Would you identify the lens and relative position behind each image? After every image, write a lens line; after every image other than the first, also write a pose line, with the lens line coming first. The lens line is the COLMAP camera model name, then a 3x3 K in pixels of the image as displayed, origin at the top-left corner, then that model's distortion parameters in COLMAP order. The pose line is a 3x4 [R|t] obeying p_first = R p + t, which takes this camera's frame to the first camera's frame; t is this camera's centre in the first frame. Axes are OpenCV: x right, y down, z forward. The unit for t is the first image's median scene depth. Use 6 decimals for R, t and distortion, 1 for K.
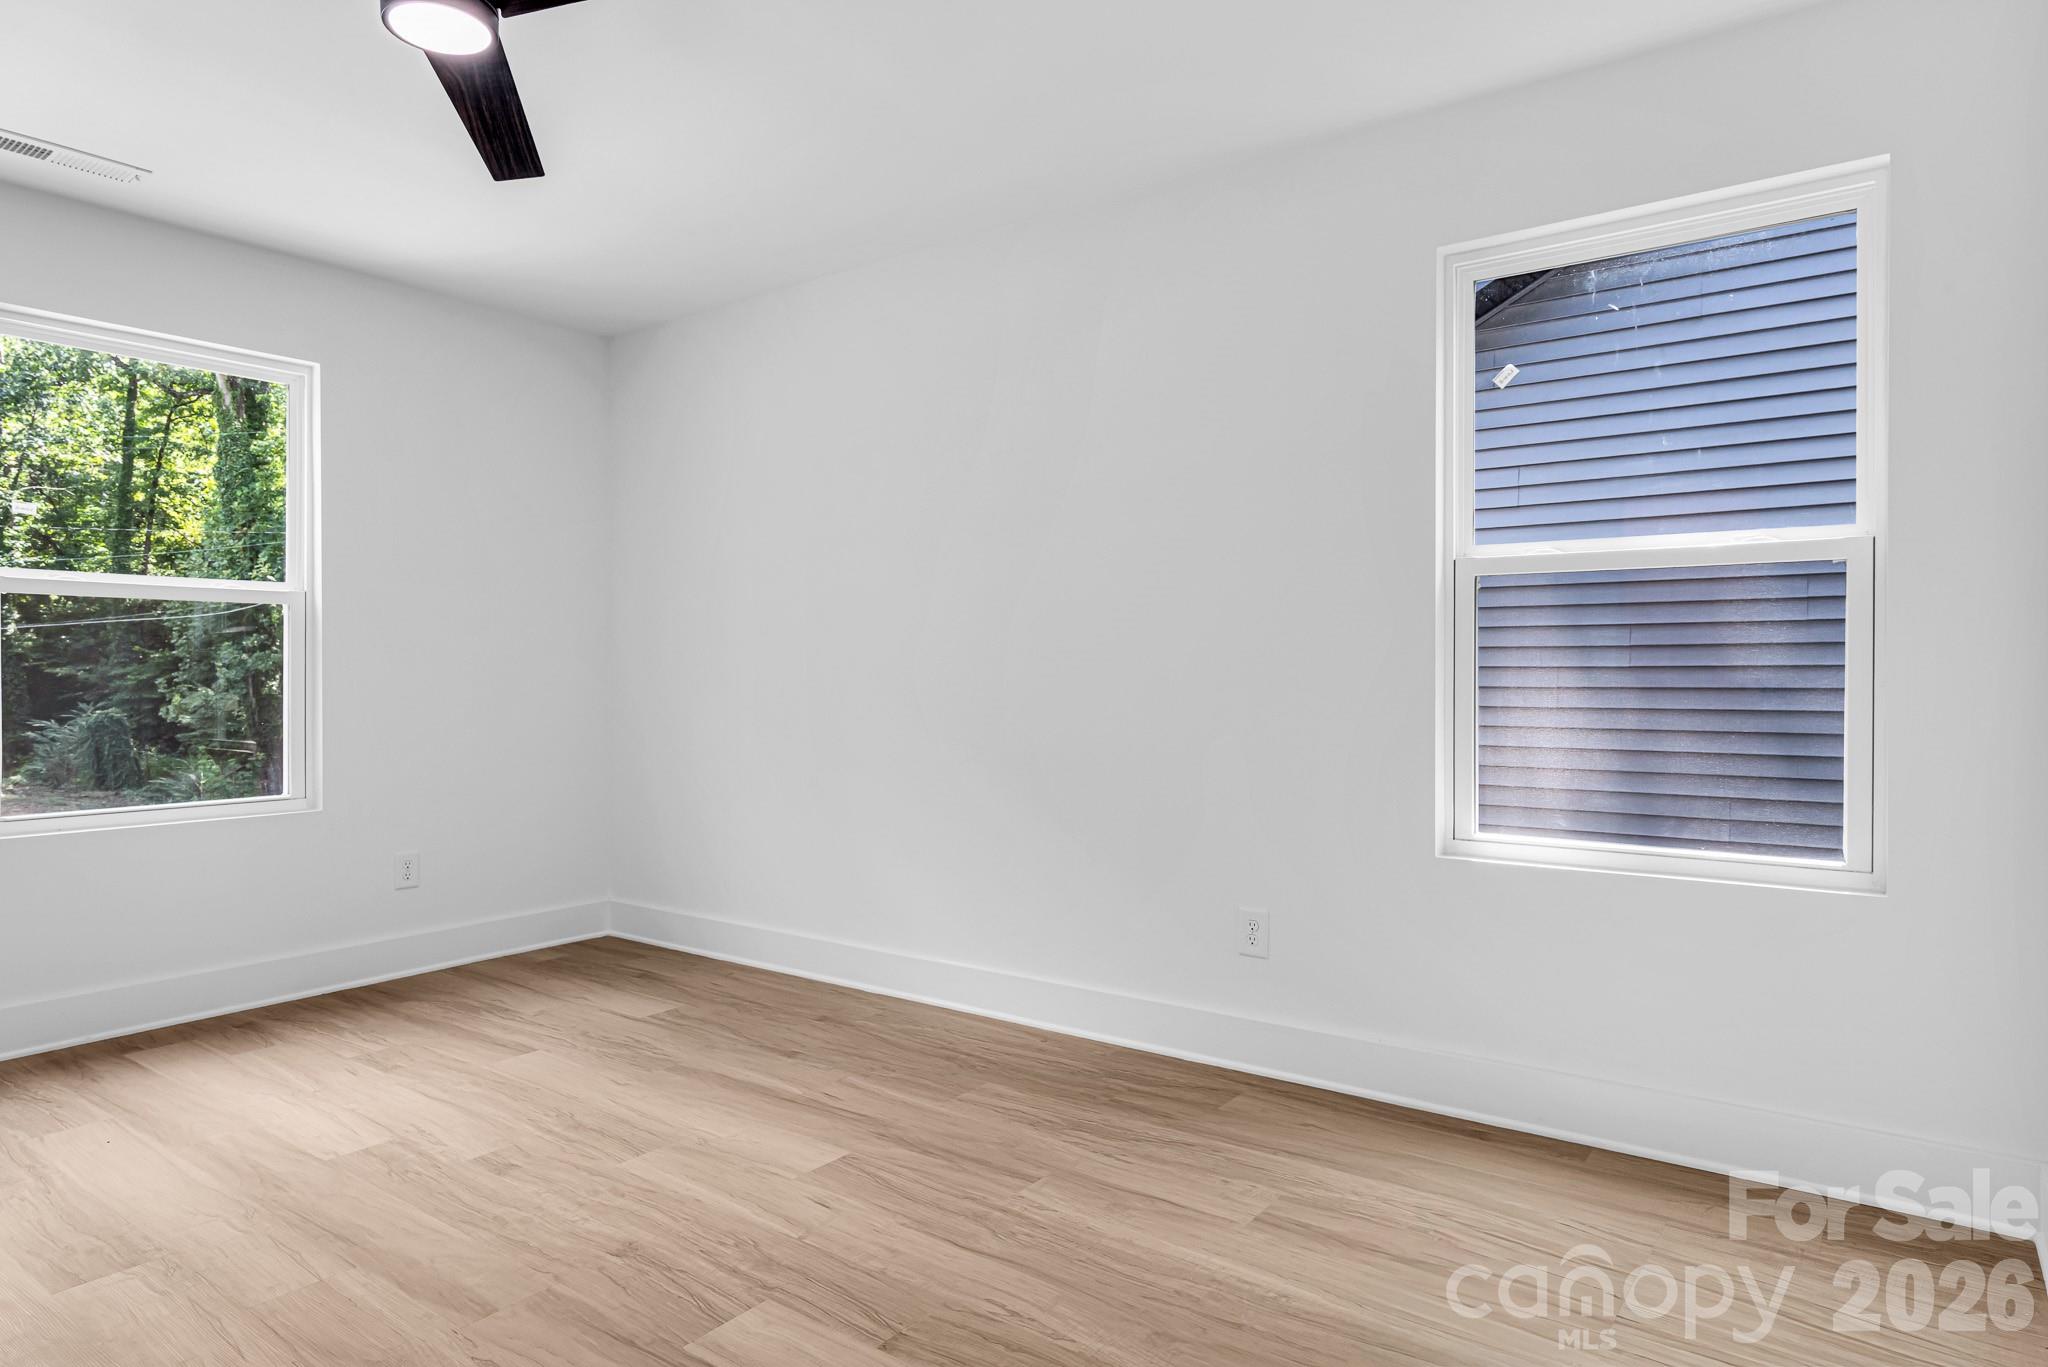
lens RADIAL K [[1178.6, 0, 1039.1], [0, 1178.6, 687.0], [0, 0, 1]] dist [0.000570, -0.001517]
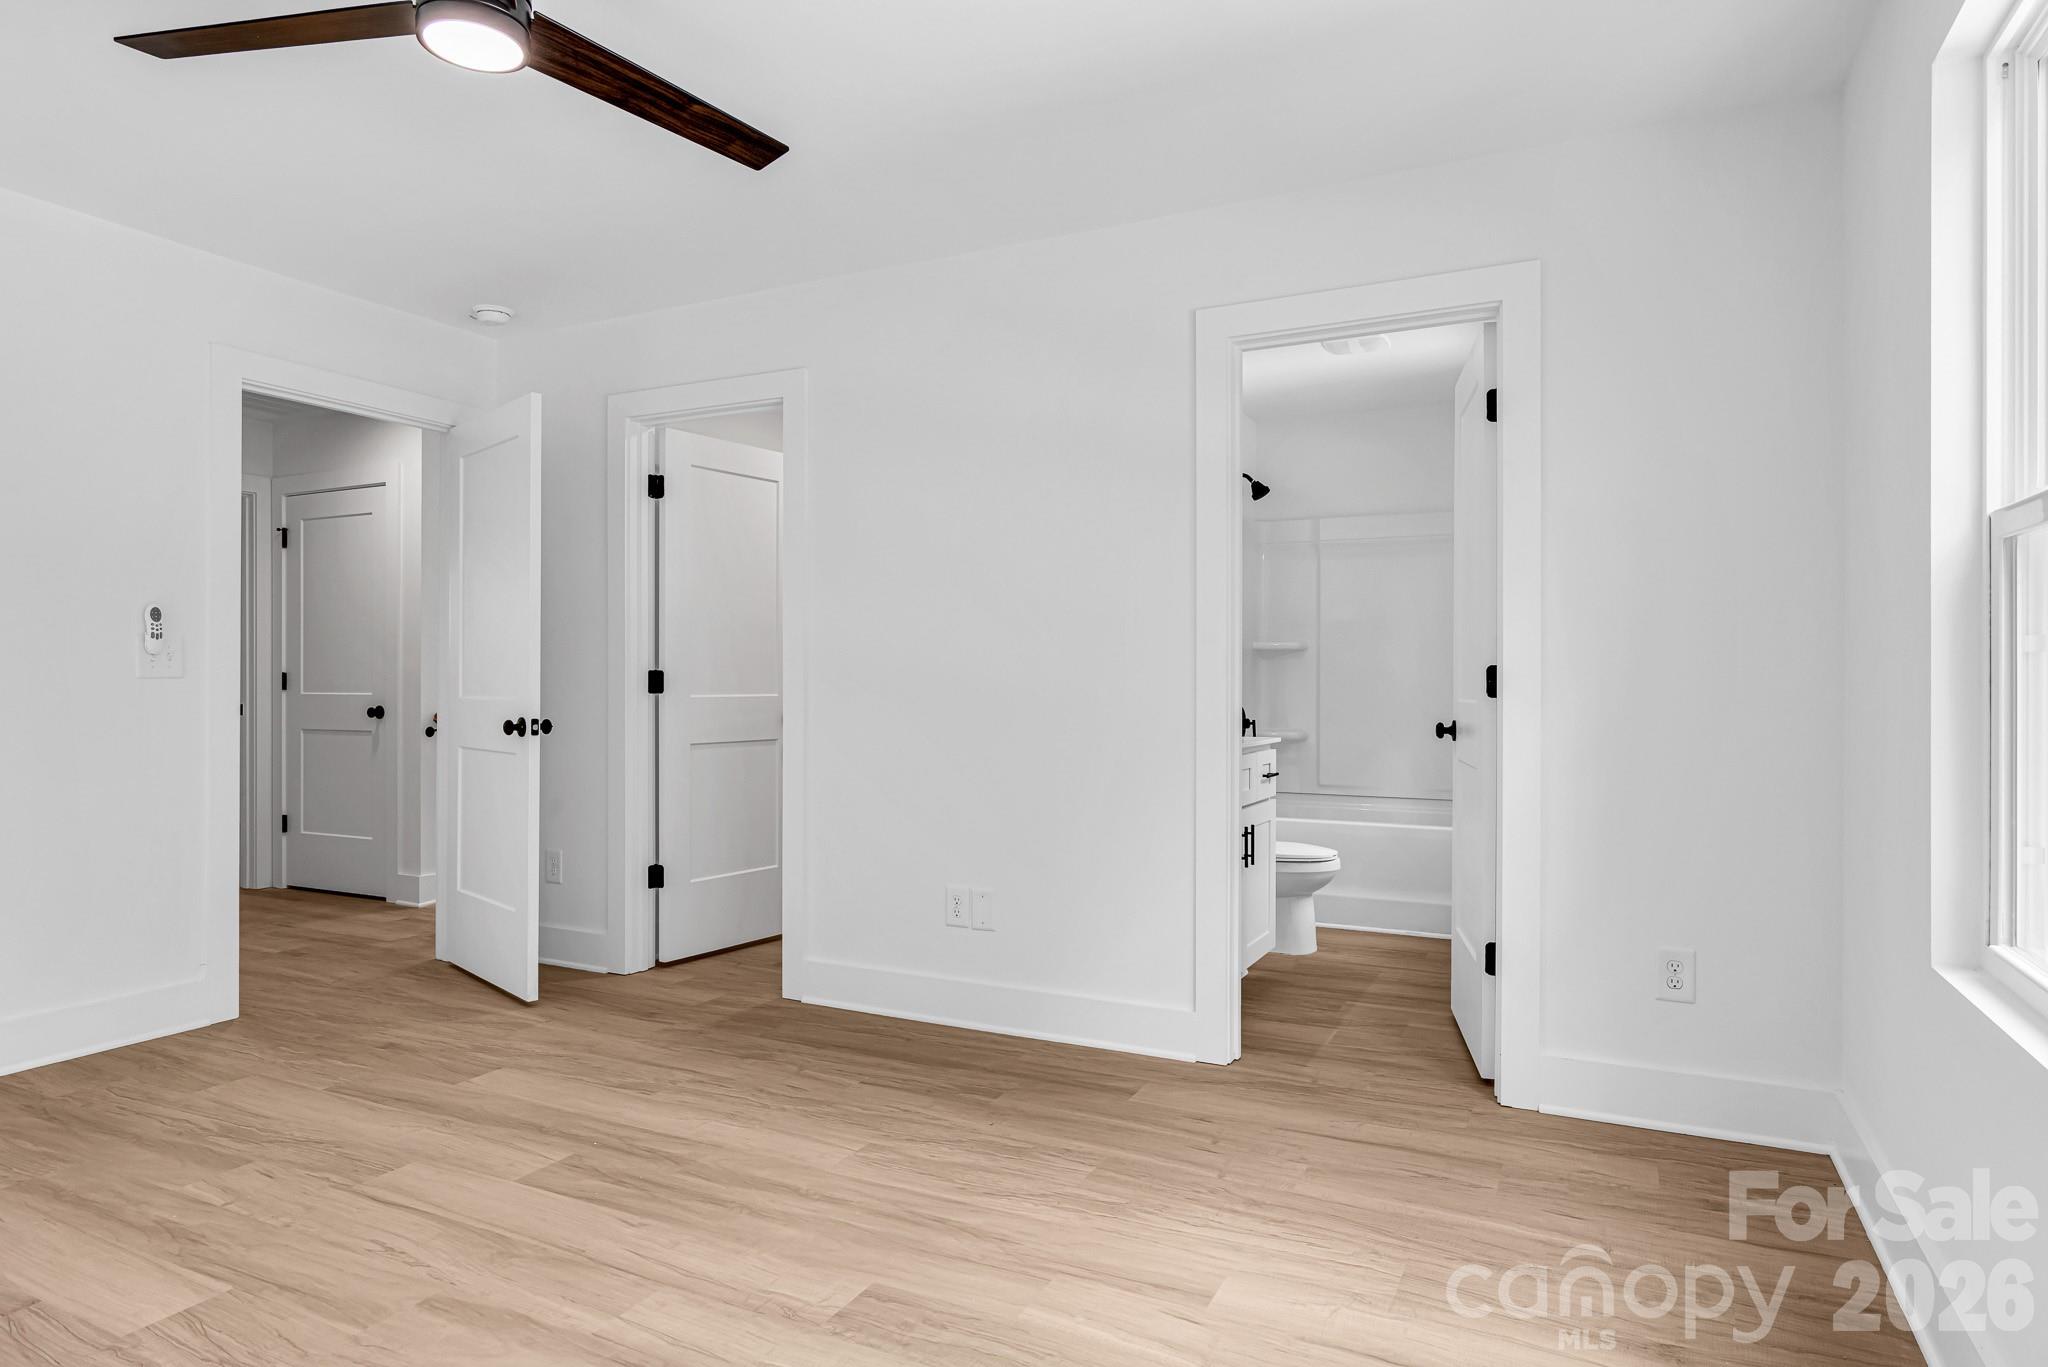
lens RADIAL K [[1178.6, 0, 1036.3], [0, 1178.6, 690.1], [0, 0, 1]] dist [0.000570, -0.001517]
pose [[-0.987672, 0.001505, -0.156527, -0.586886], [-0.001558, 0.999810, 0.019447, -0.023024], [0.156527, 0.019451, -0.987482, 1.472202]]
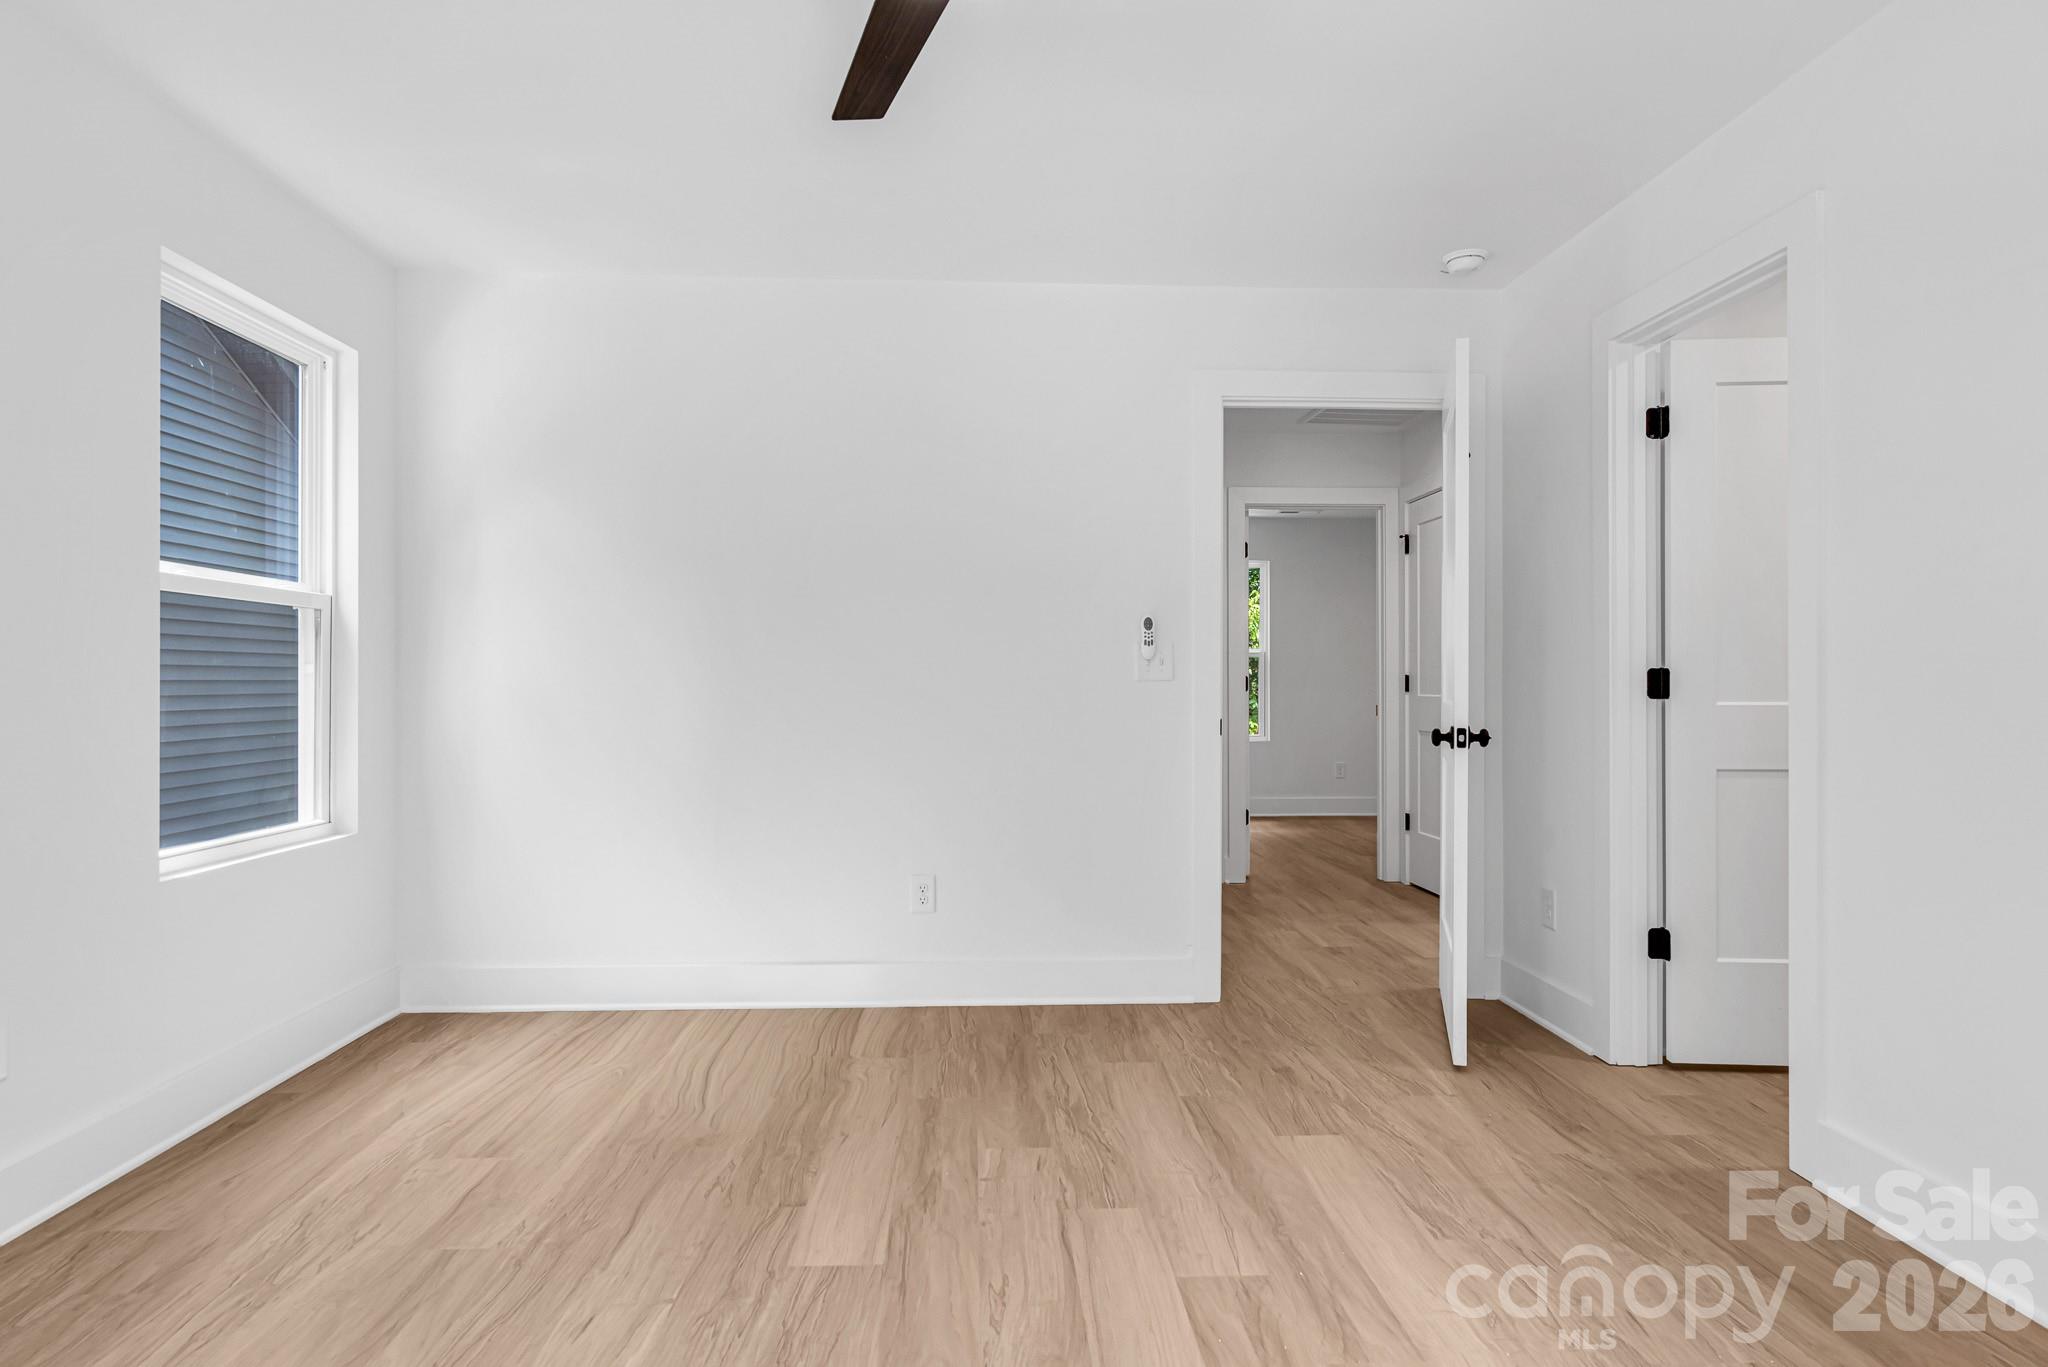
lens RADIAL K [[1178.6, 0, 1013.1], [0, 1178.6, 679.7], [0, 0, 1]] dist [0.000570, -0.001517]
pose [[-0.612560, 0.003469, 0.790417, -0.869481], [0.009856, 0.999946, 0.003250, -0.016668], [-0.790363, 0.009782, -0.612561, 1.067380]]
